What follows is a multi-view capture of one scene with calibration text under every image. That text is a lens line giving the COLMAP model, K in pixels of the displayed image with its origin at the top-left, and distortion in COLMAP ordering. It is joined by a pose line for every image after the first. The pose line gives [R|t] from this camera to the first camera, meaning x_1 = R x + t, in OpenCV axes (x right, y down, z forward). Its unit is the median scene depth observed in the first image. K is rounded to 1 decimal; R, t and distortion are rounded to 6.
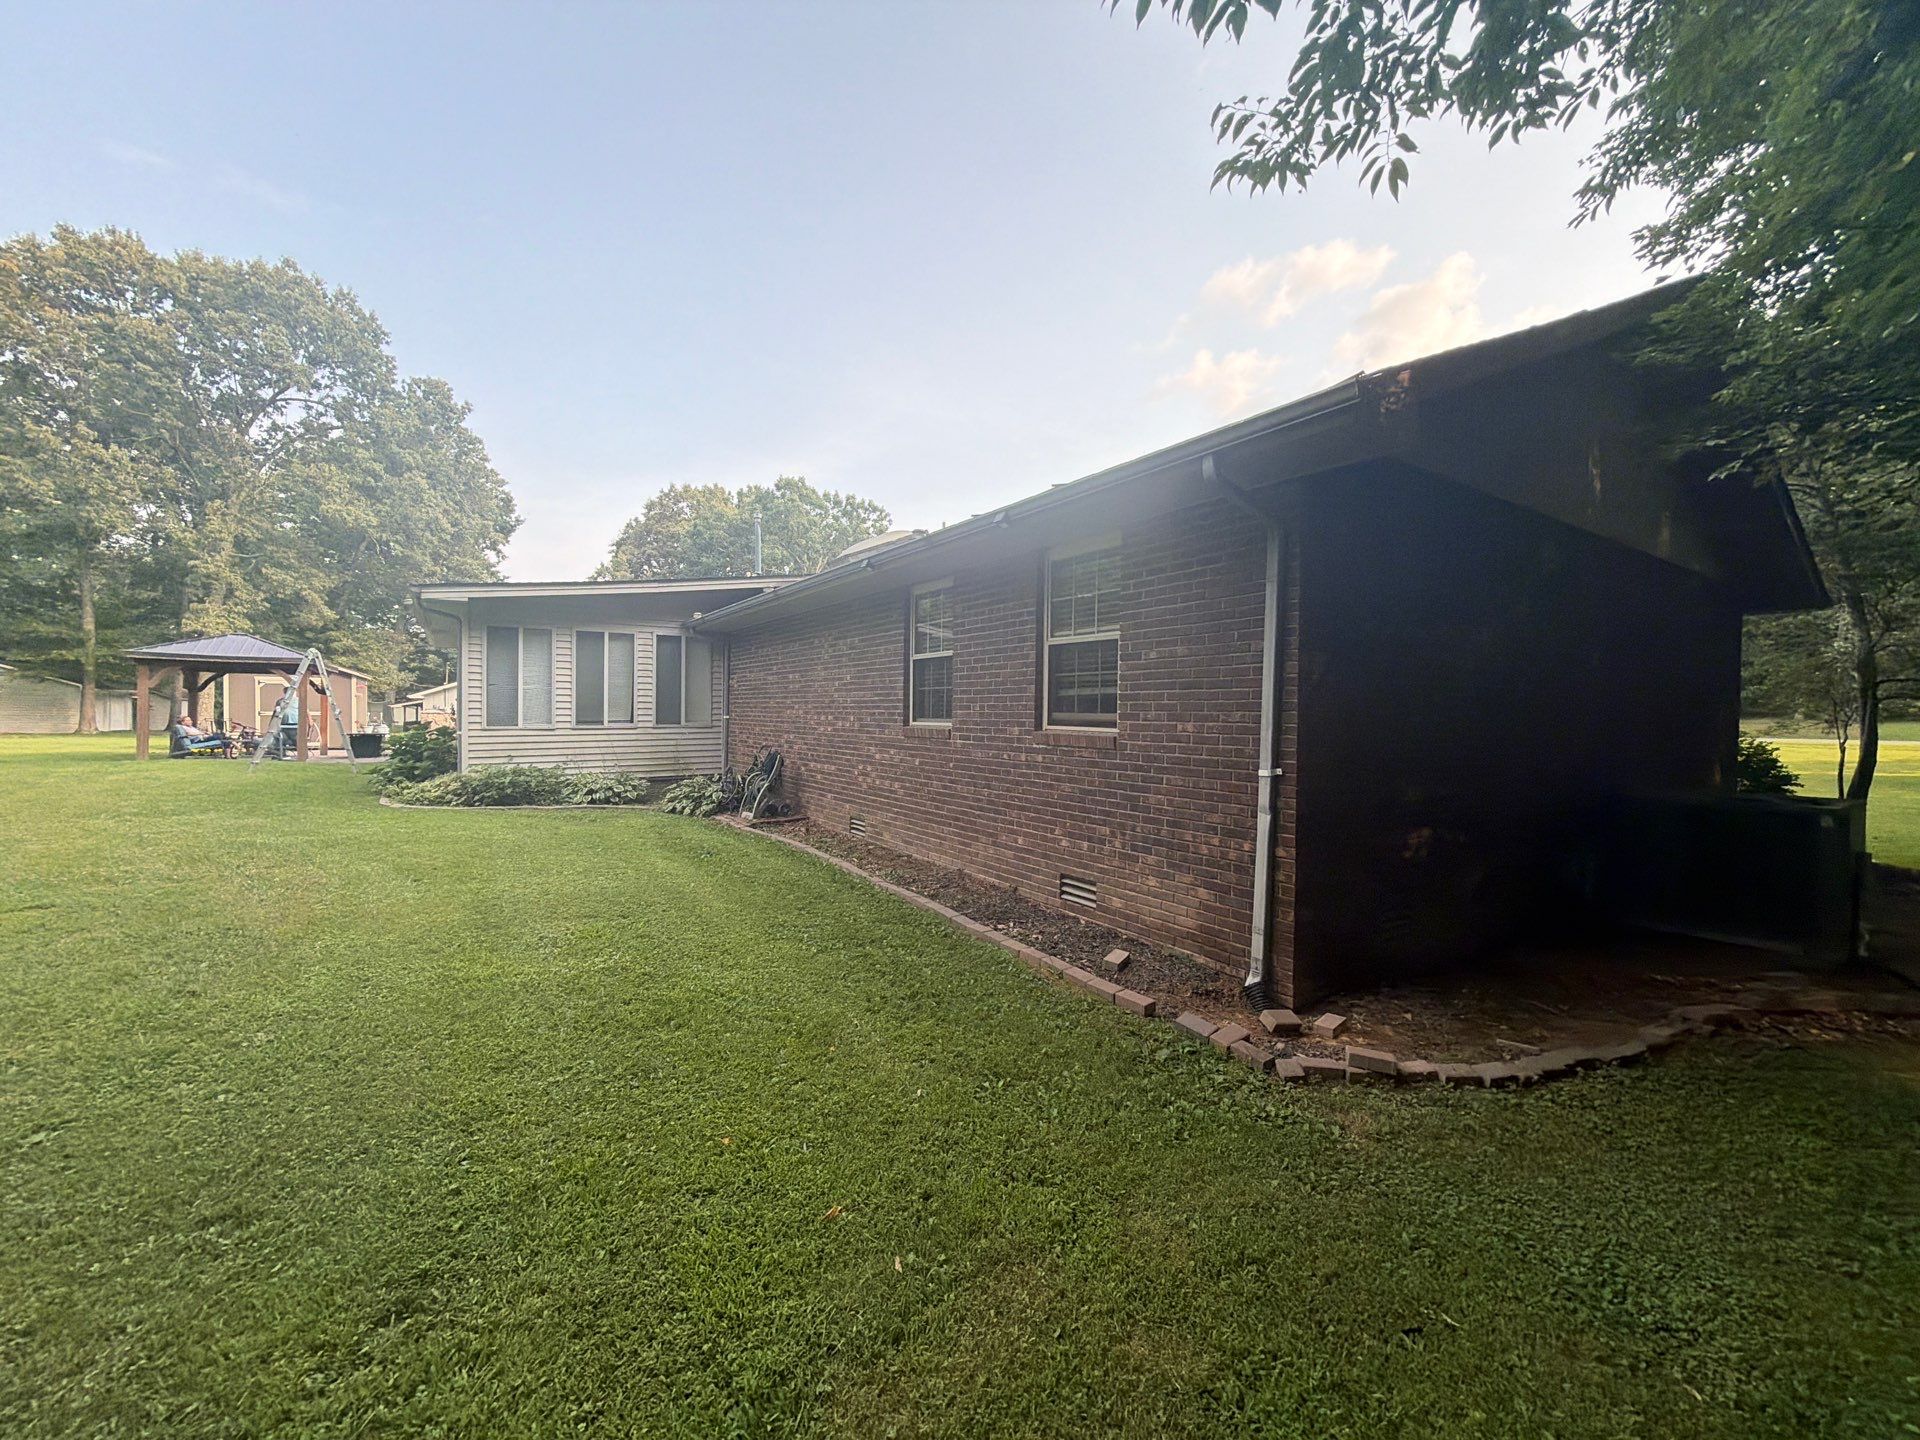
lens RADIAL K [[763.7, 0, 966.0], [0, 763.7, 725.0], [0, 0, 1]] dist [0.009852, -0.001531]
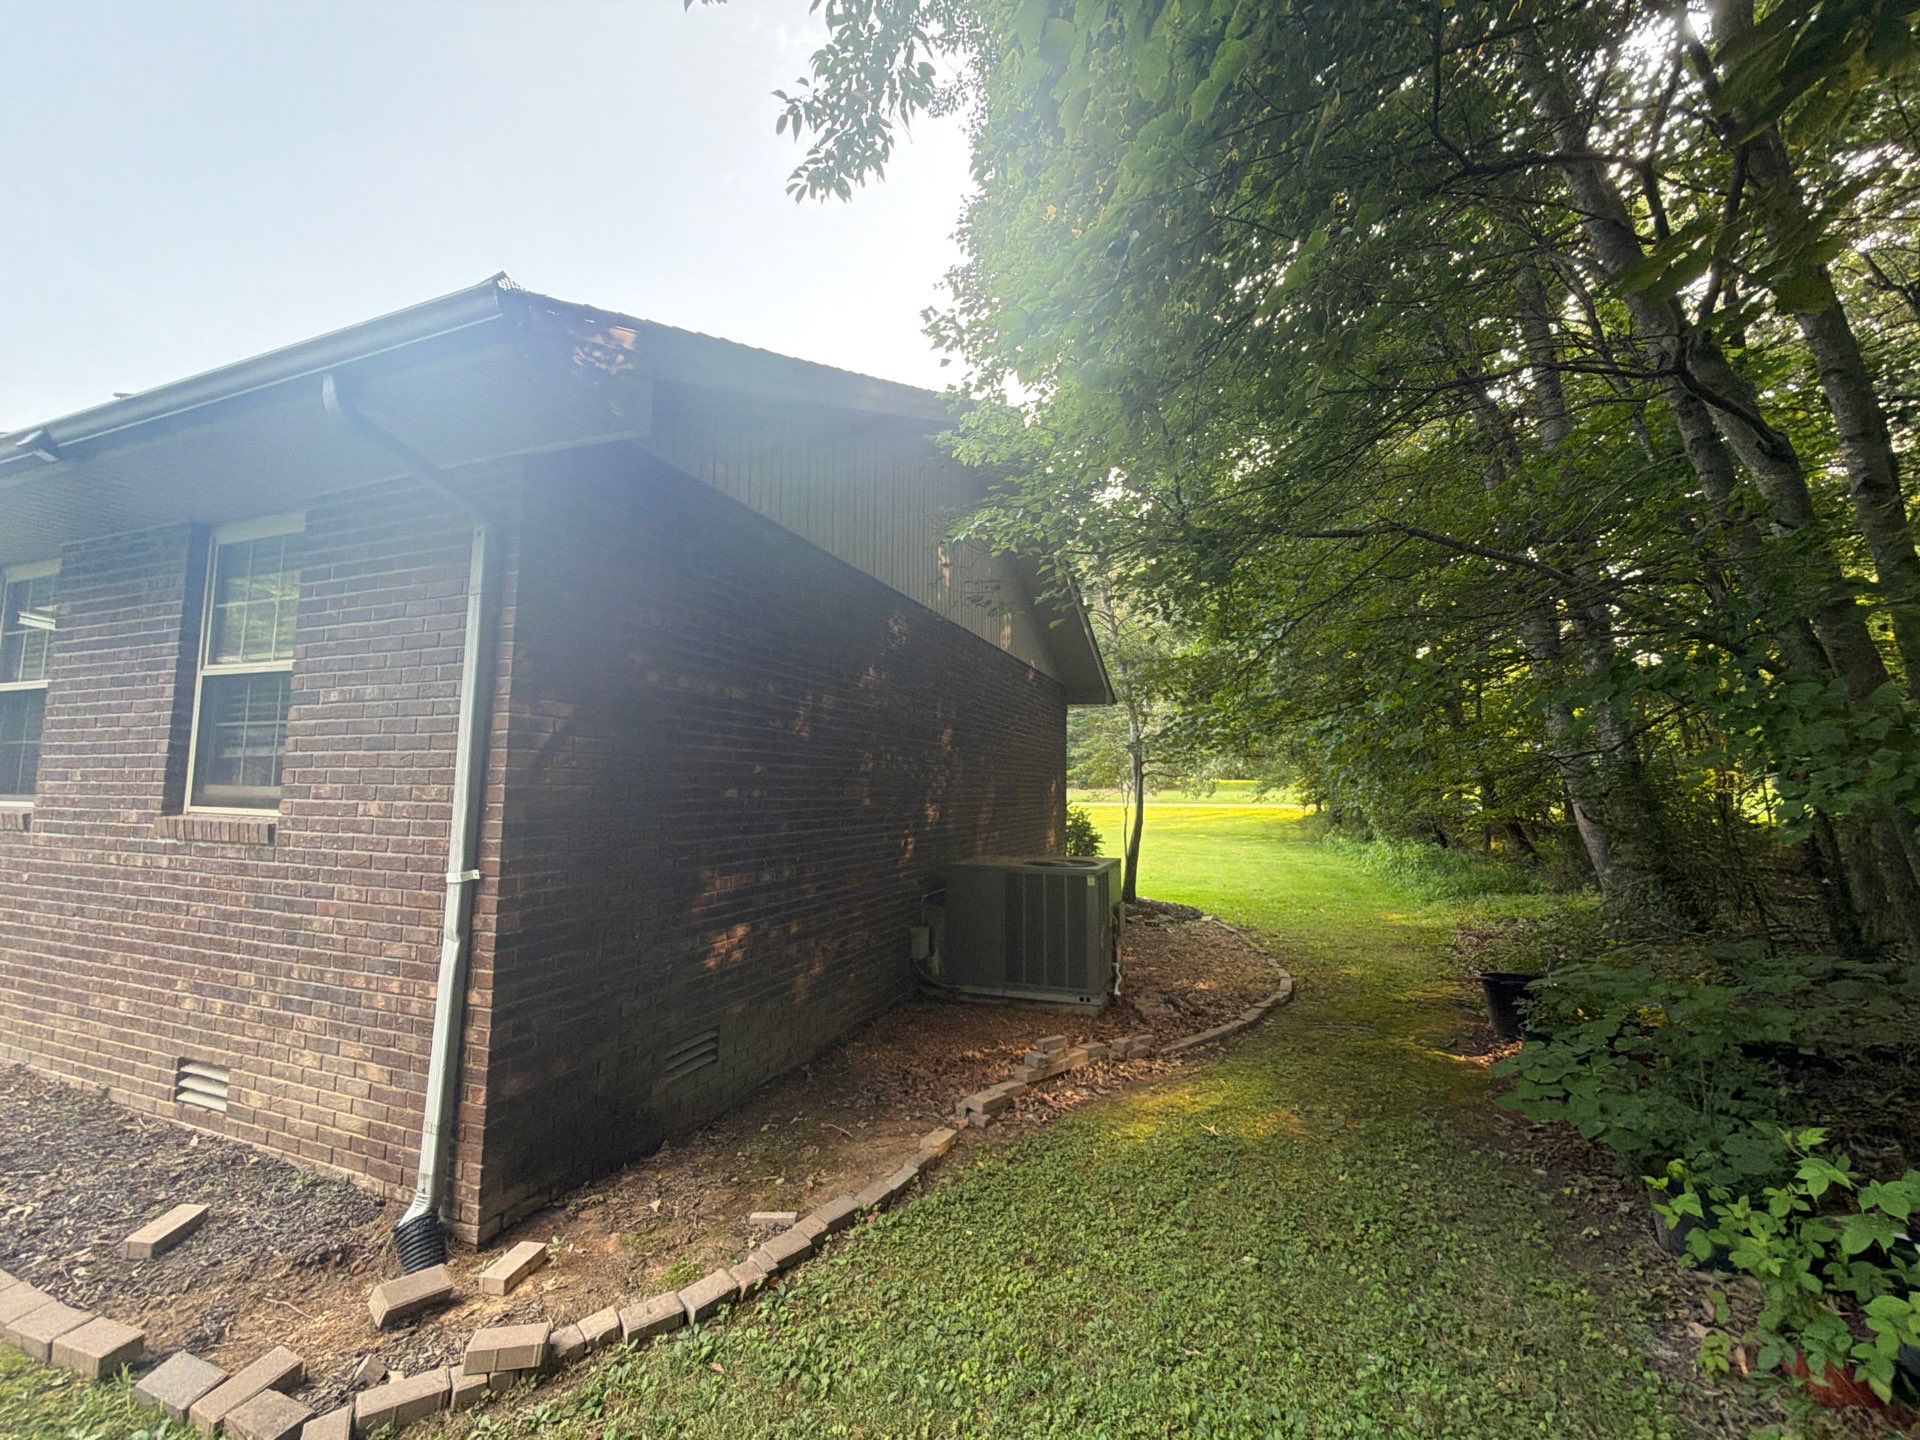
lens RADIAL K [[763.7, 0, 957.6], [0, 763.7, 722.3], [0, 0, 1]] dist [0.009852, -0.001531]
pose [[0.824869, 0.046800, 0.563383, 0.311453], [0.006975, 0.995649, -0.092919, -0.005290], [-0.565280, 0.080576, 0.820954, 0.165613]]
